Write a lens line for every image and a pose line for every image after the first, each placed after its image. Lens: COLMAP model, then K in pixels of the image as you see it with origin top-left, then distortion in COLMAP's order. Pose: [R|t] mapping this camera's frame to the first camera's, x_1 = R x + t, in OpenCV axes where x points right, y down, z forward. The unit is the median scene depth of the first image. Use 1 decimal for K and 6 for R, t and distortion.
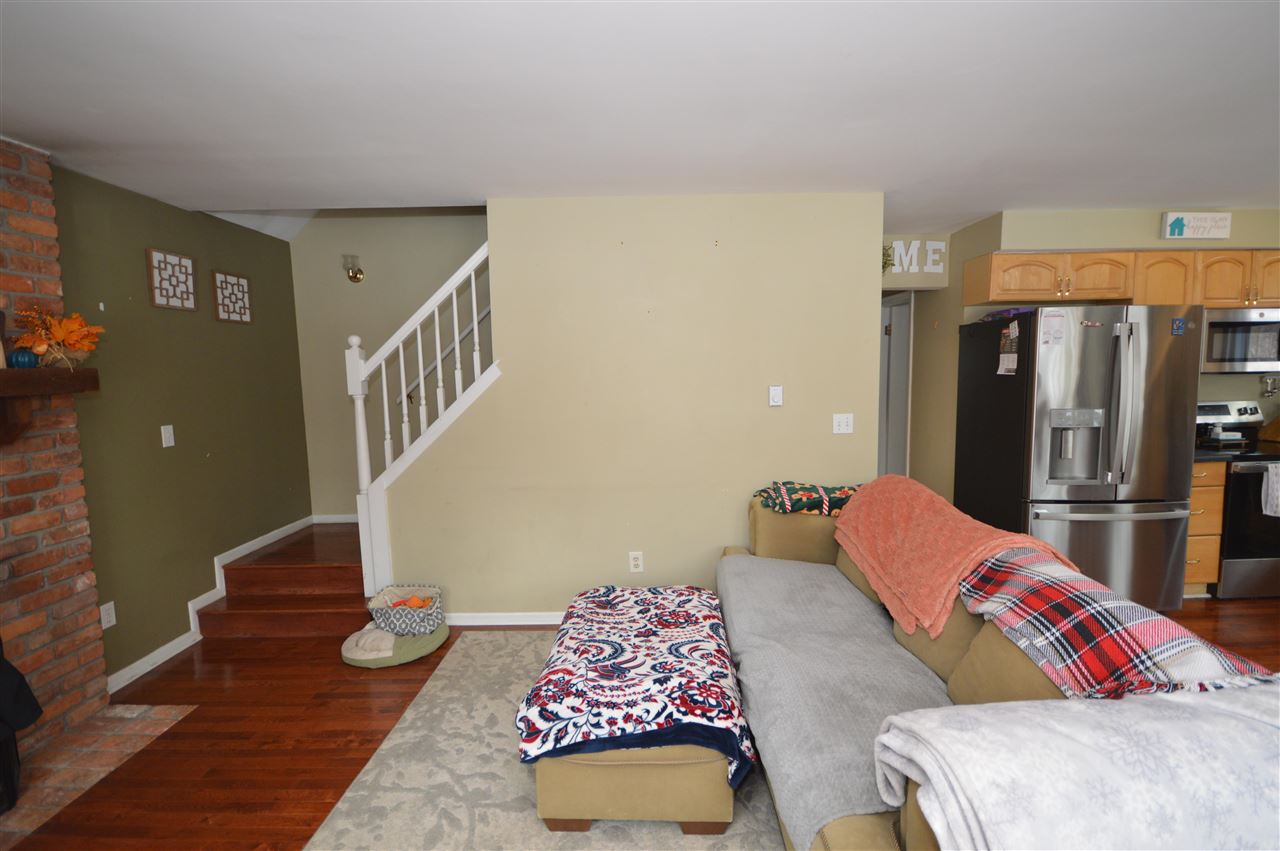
lens RADIAL K [[567.4, 0, 642.1], [0, 567.4, 425.6], [0, 0, 1]] dist [0.004652, -0.010101]
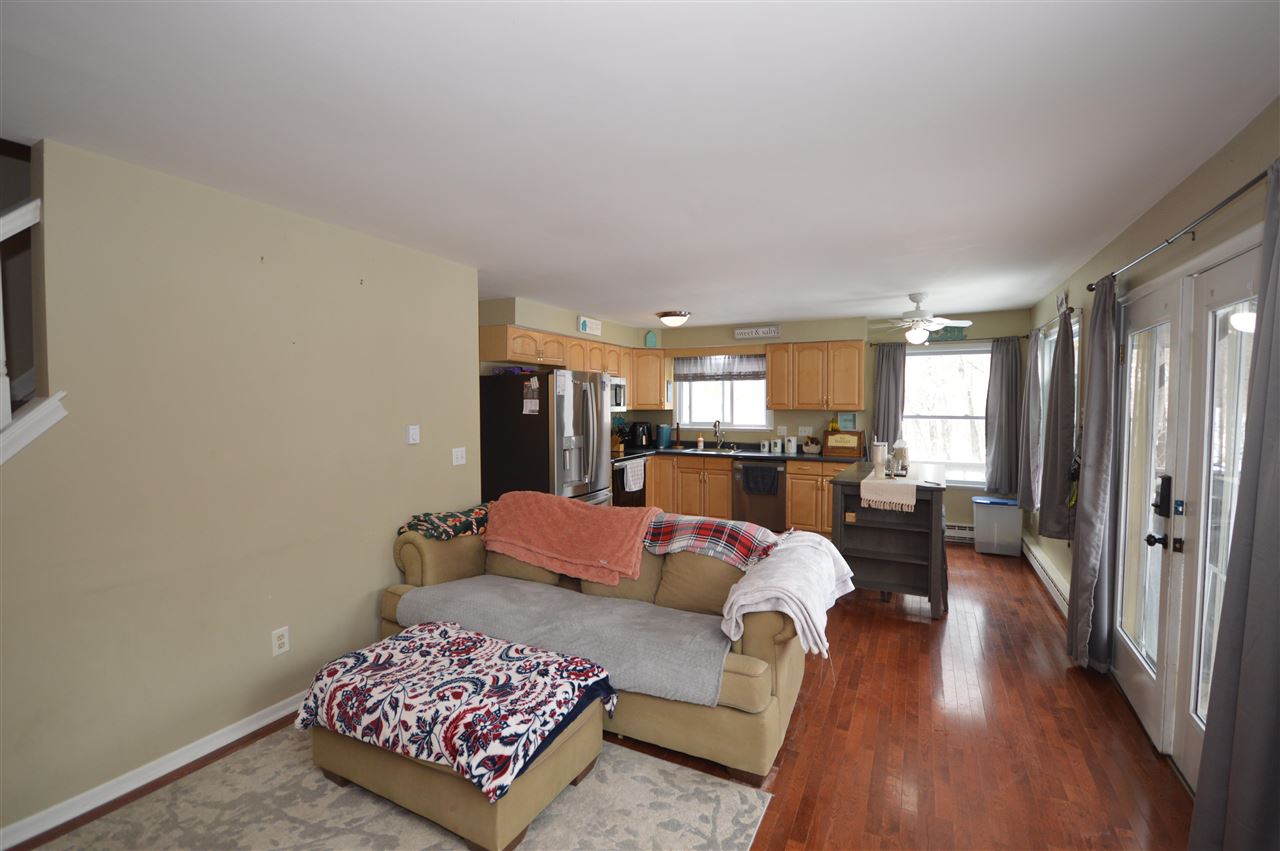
lens RADIAL K [[570.9, 0, 638.3], [0, 570.9, 425.2], [0, 0, 1]] dist [0.002321, -0.004441]
pose [[0.437655, -0.017636, 0.898970, -0.522237], [0.079093, 0.996687, -0.018953, -0.014943], [-0.895658, 0.079397, 0.437600, 0.147491]]
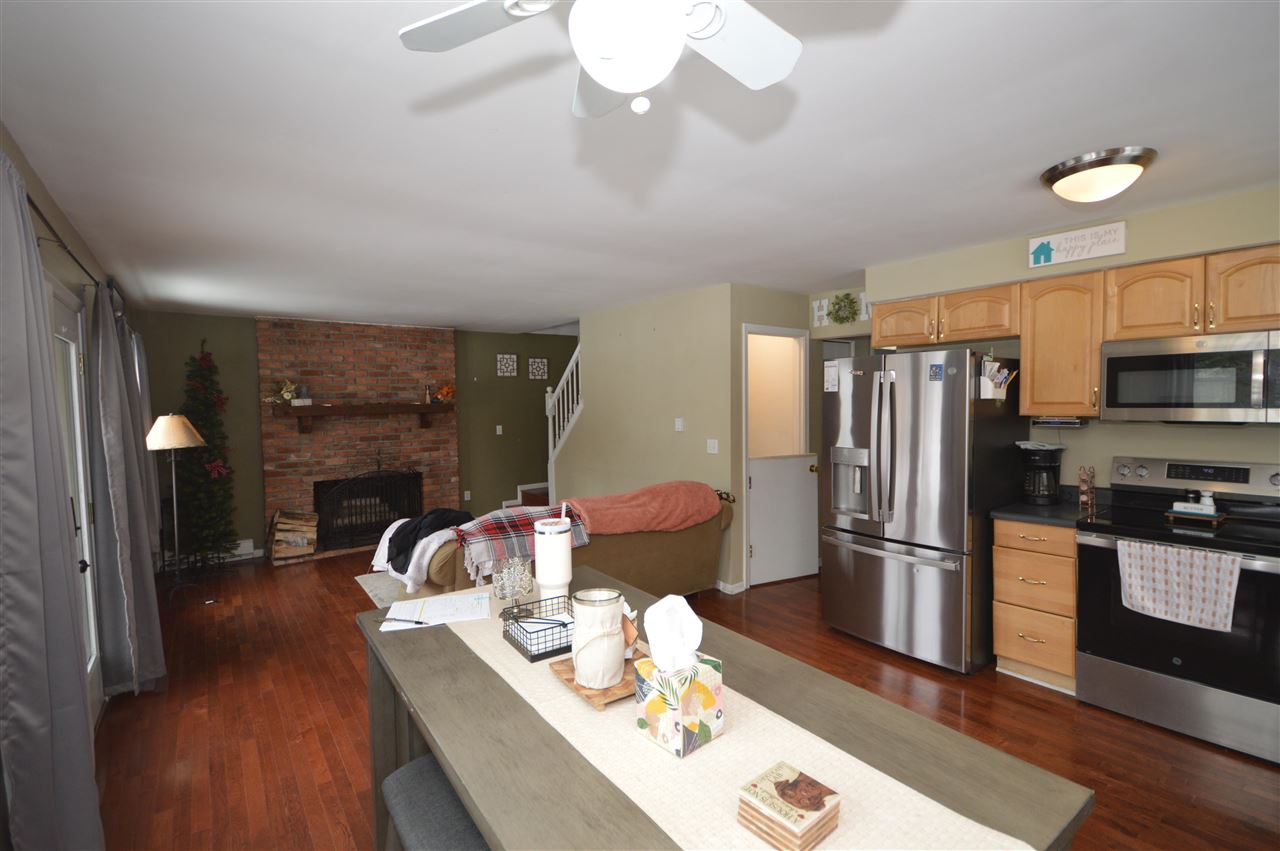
lens RADIAL K [[567.4, 0, 642.1], [0, 567.4, 425.6], [0, 0, 1]] dist [0.004652, -0.010101]
pose [[0.617430, 0.045578, -0.785304, 1.314286], [-0.072323, 0.997381, 0.001025, -0.042483], [0.783294, 0.056162, 0.619109, -0.017423]]
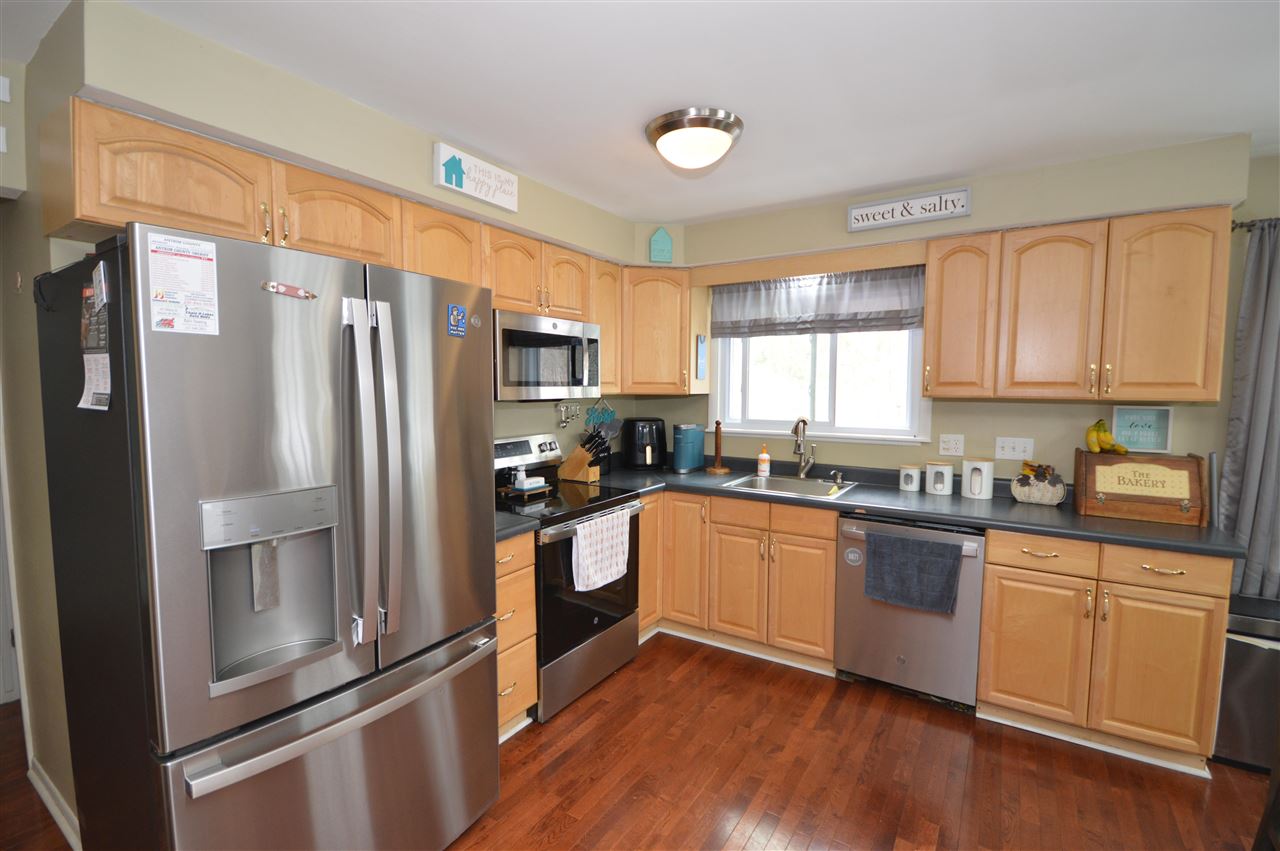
lens RADIAL K [[569.0, 0, 640.0], [0, 569.0, 425.5], [0, 0, 1]] dist [-0.003243, -0.000807]
pose [[0.535206, -0.038875, 0.843827, 0.531194], [0.065659, 0.997833, 0.004325, -0.059791], [-0.842166, 0.053090, 0.536598, 0.518251]]
